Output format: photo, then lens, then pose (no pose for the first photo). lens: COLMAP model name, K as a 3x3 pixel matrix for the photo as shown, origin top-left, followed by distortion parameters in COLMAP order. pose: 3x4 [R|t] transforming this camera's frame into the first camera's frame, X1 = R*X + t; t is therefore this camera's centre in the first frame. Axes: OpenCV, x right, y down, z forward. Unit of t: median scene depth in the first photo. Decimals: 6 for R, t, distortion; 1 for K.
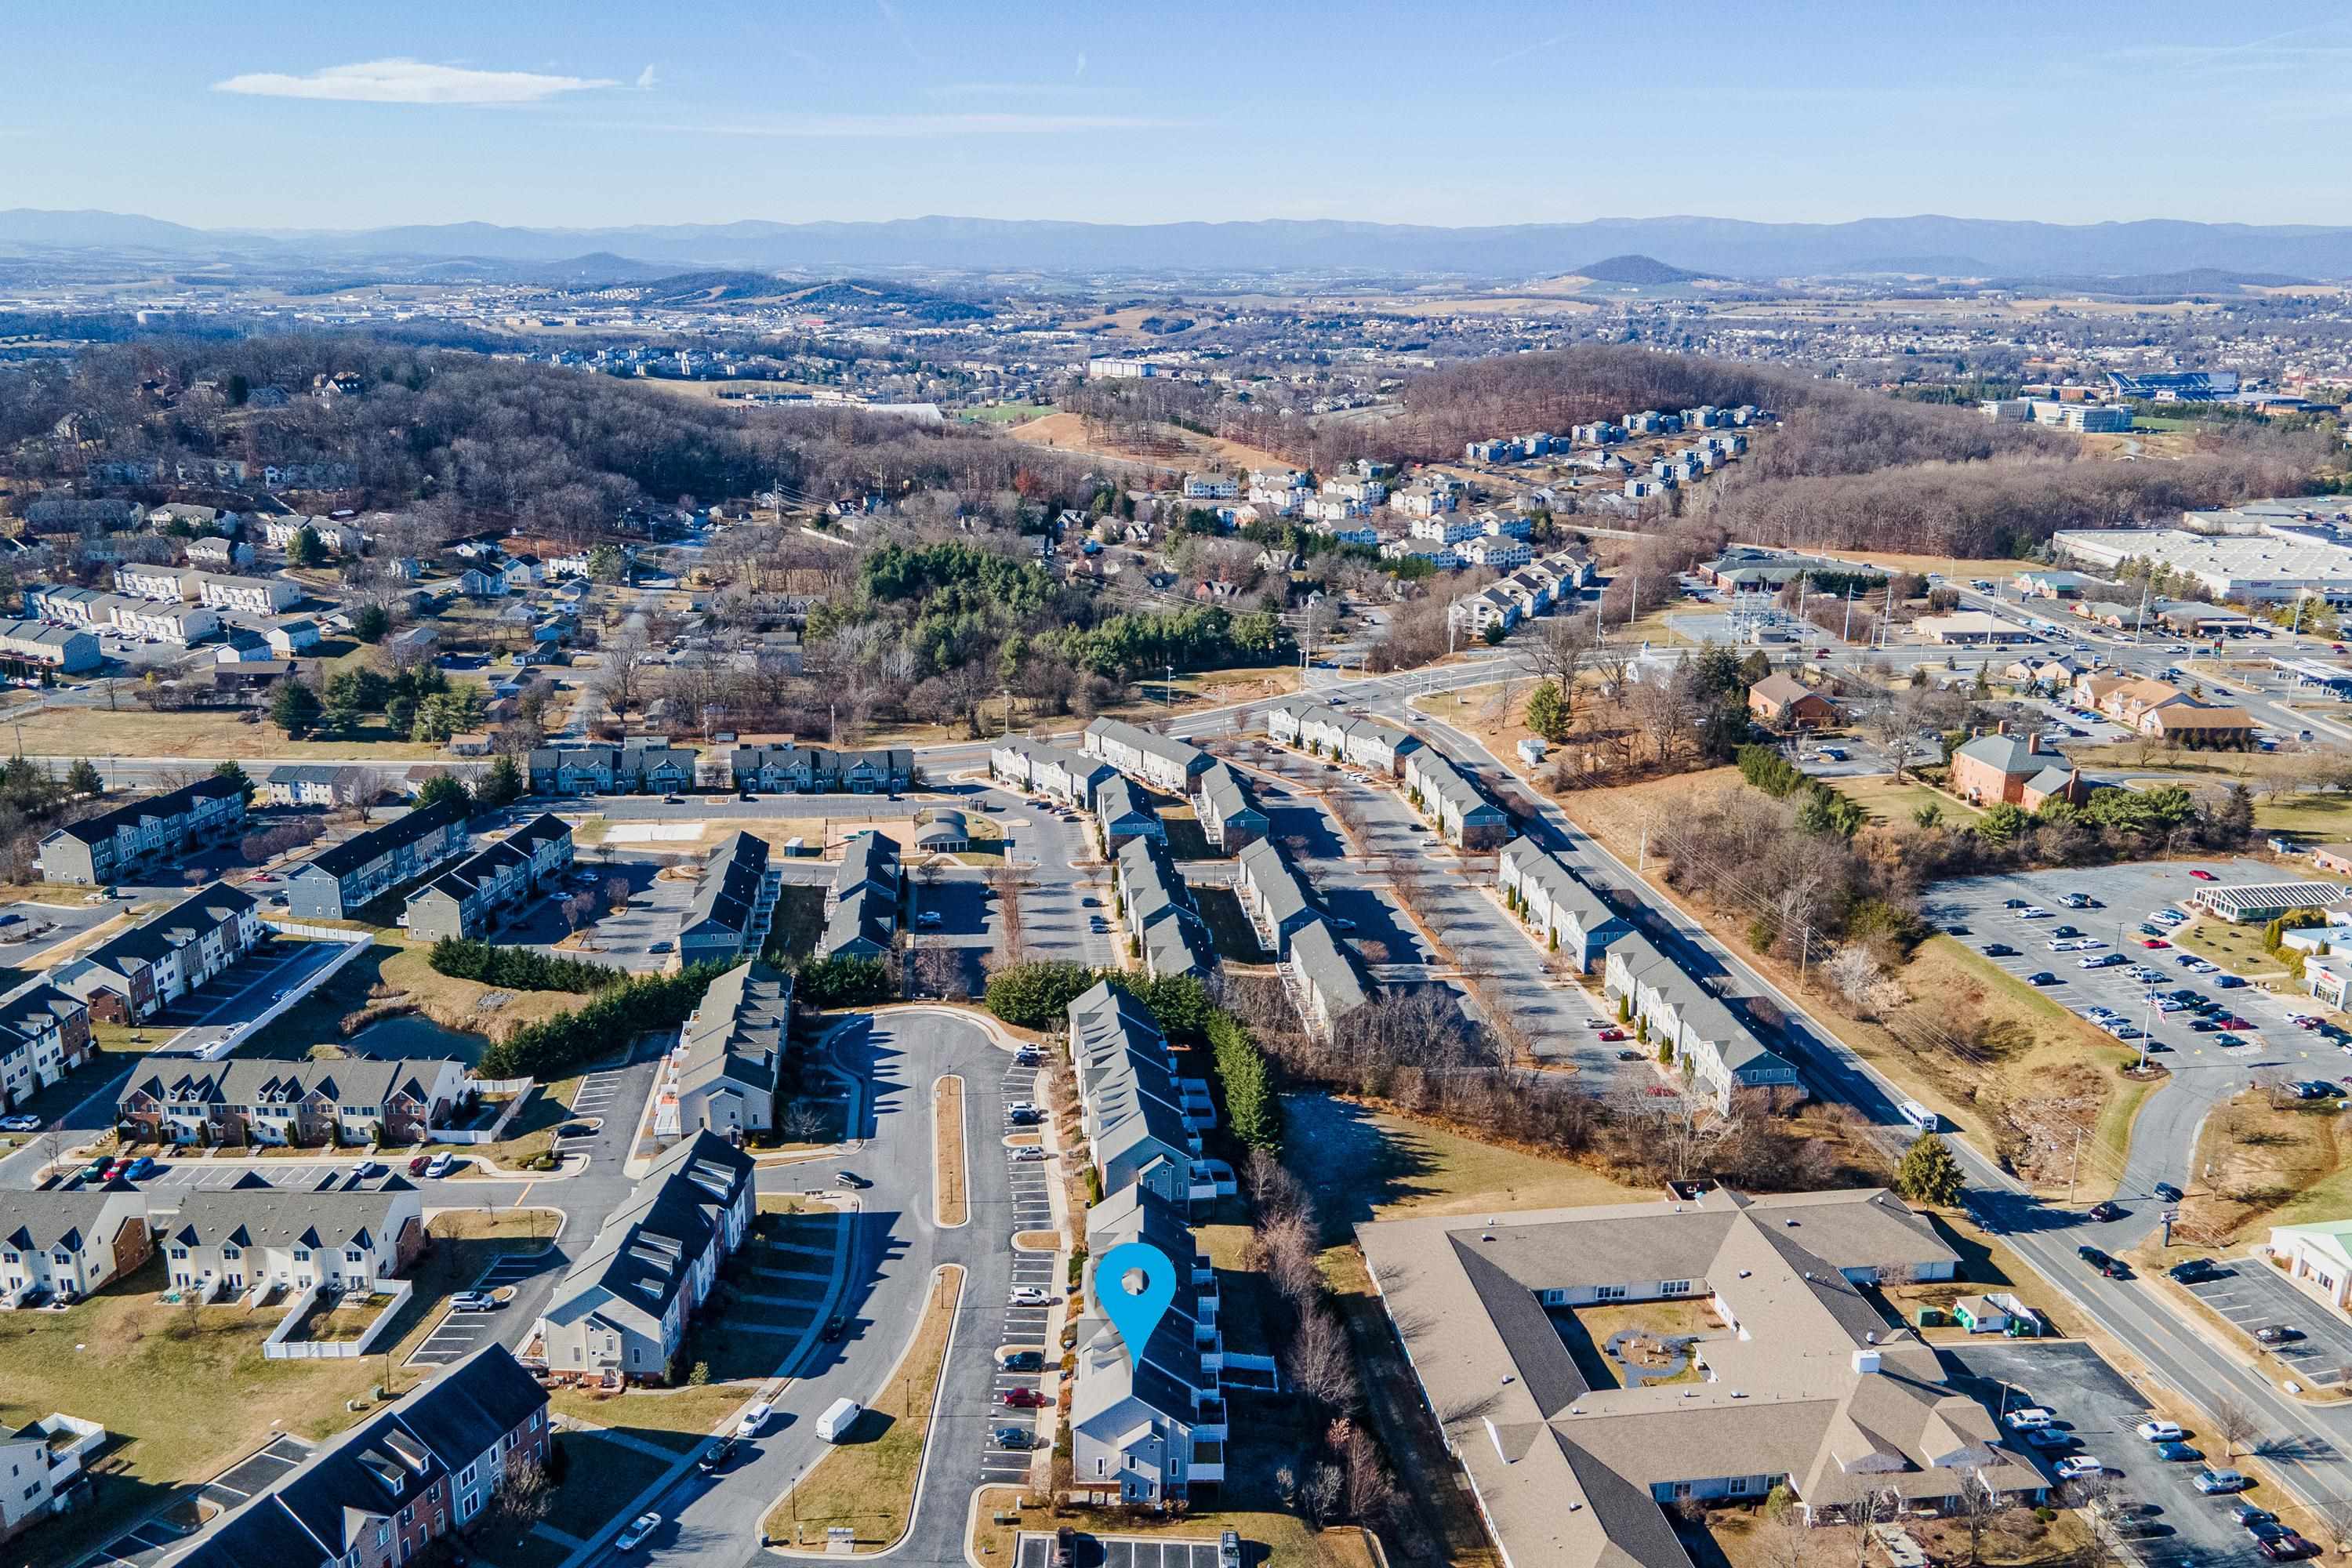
lens RADIAL K [[1725.7, 0, 1189.8], [0, 1725.7, 703.3], [0, 0, 1]] dist [0.023861, 0.032188]
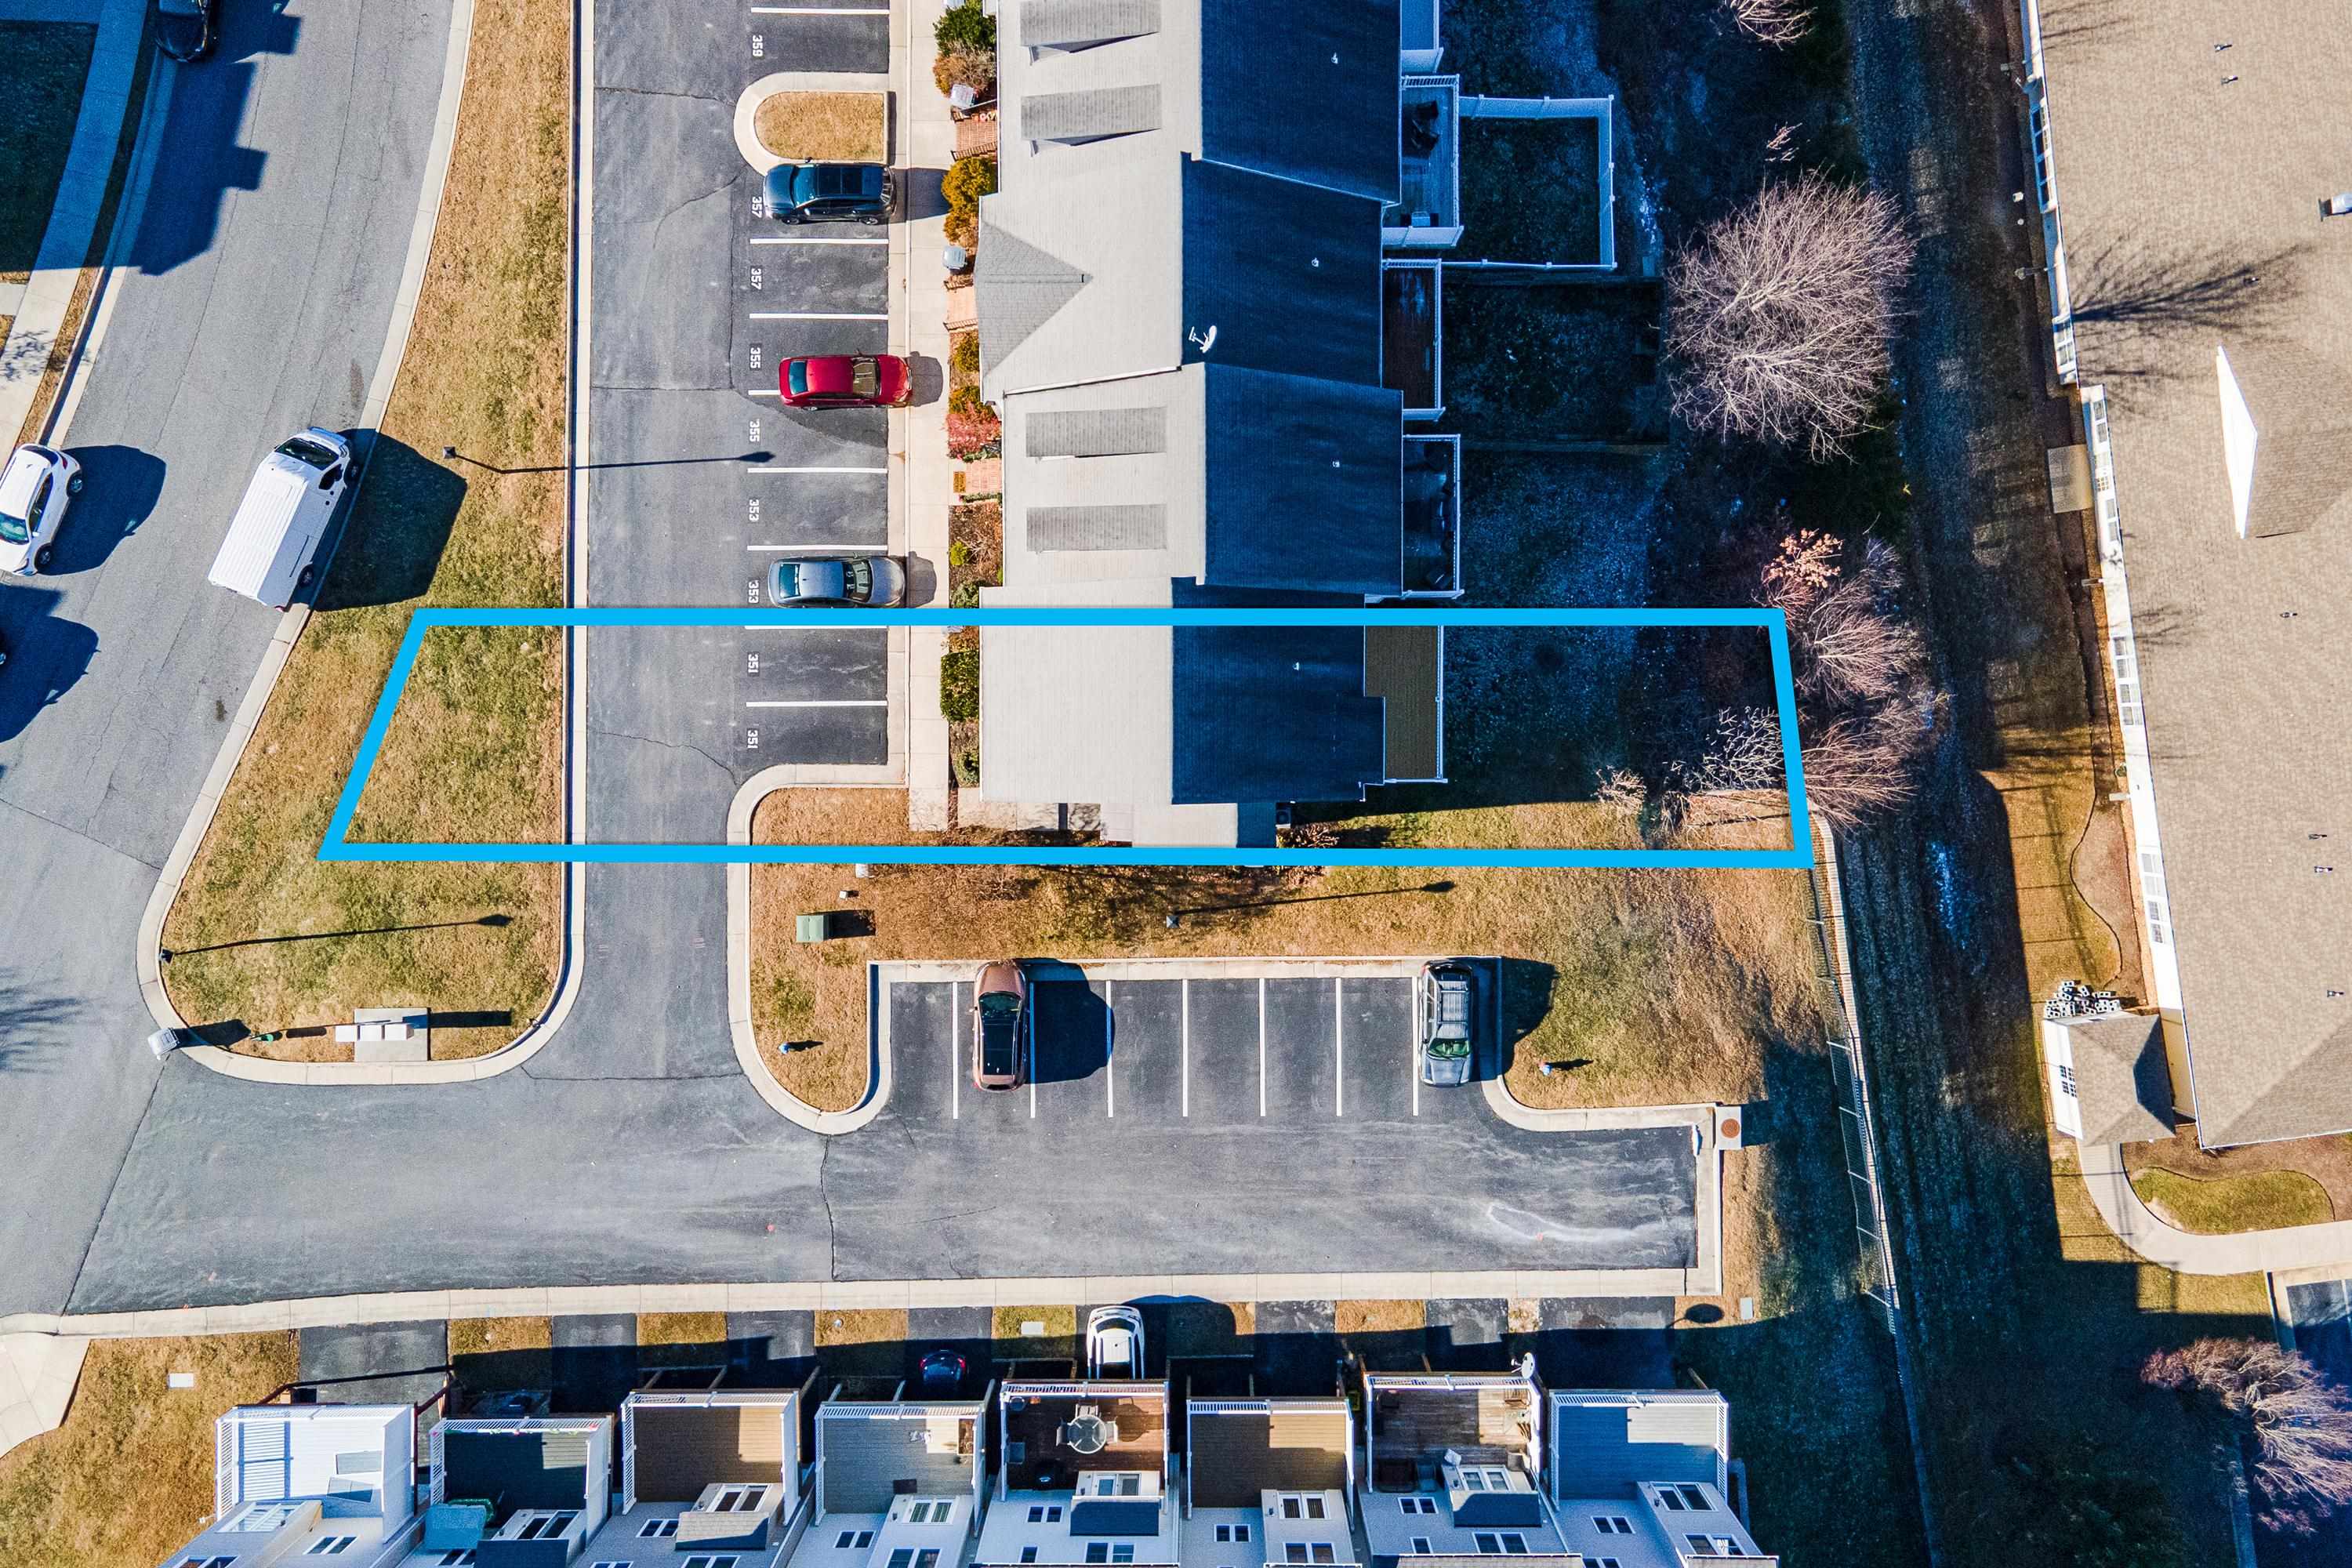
lens RADIAL K [[1725.7, 0, 1166.6], [0, 1725.7, 788.6], [0, 0, 1]] dist [0.023861, 0.032188]
pose [[0.999694, 0.015831, -0.019020, -0.012754], [0.014535, 0.246363, 0.969069, 0.049289], [0.020027, -0.969048, 0.246057, 0.403202]]
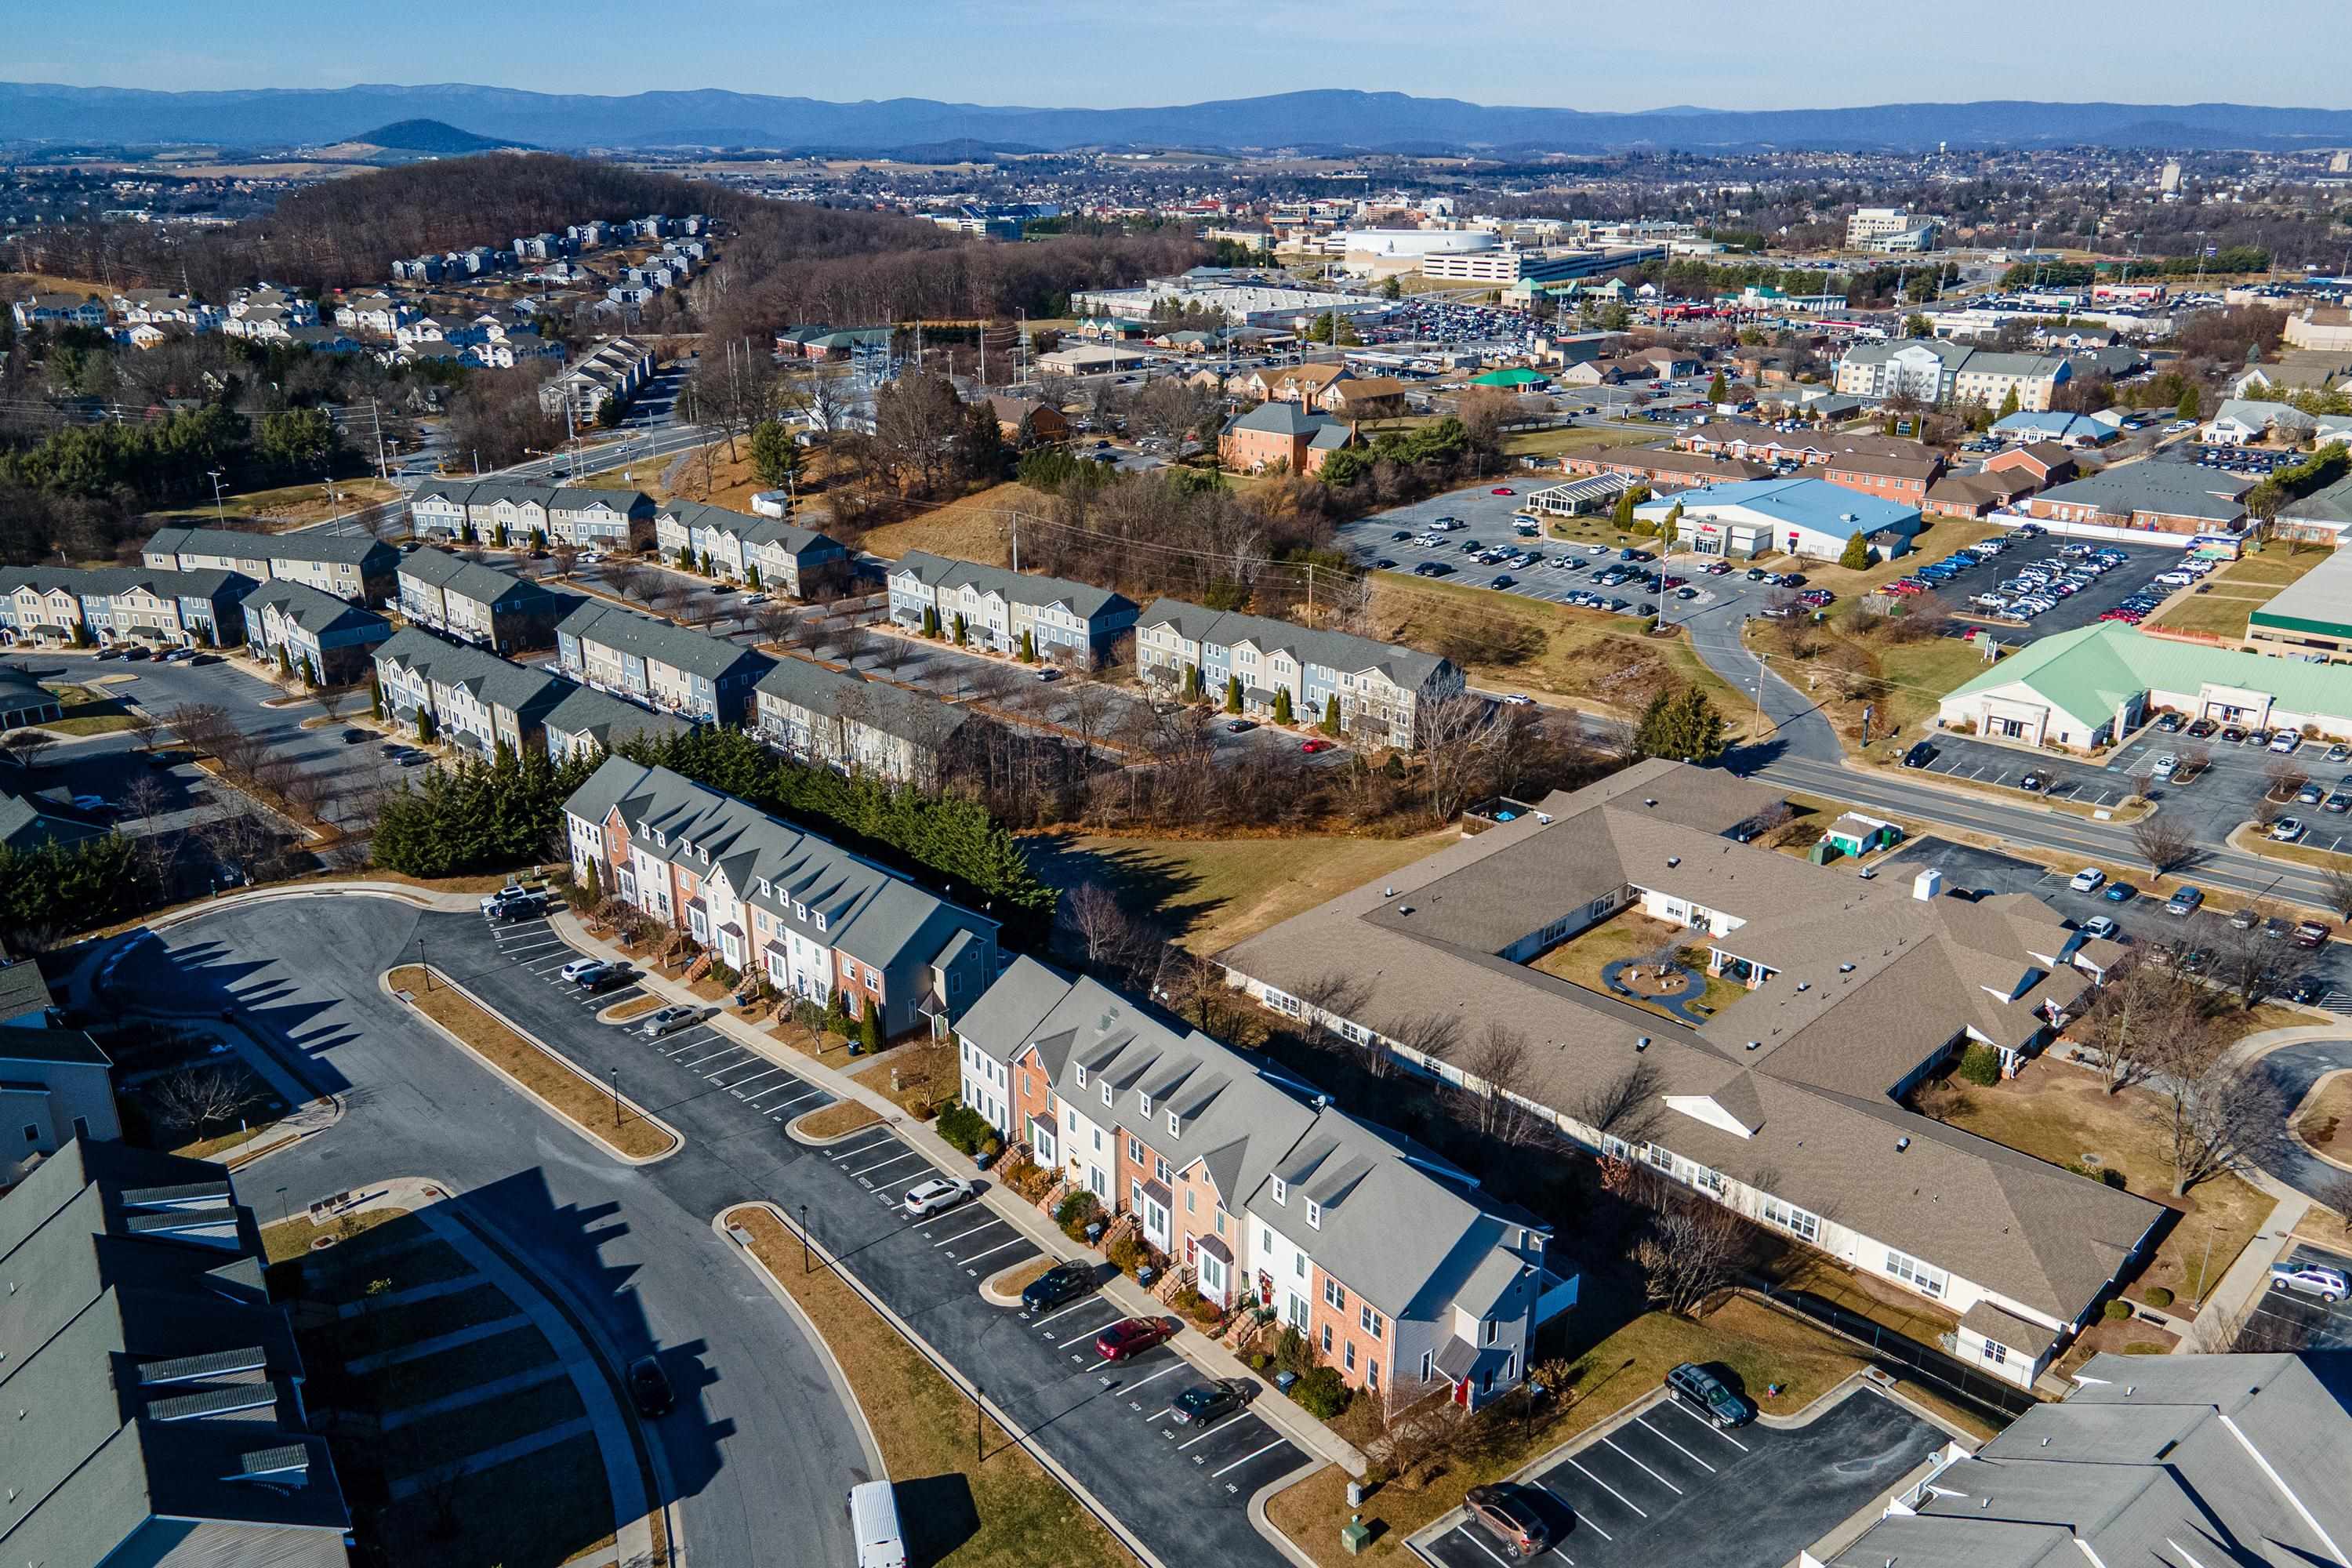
lens RADIAL K [[1725.7, 0, 1194.4], [0, 1725.7, 769.1], [0, 0, 1]] dist [0.023861, 0.032188]
pose [[0.799400, -0.216398, 0.560475, -0.160166], [0.160666, 0.975904, 0.147638, 0.076192], [-0.578918, -0.027973, 0.814906, 0.271261]]
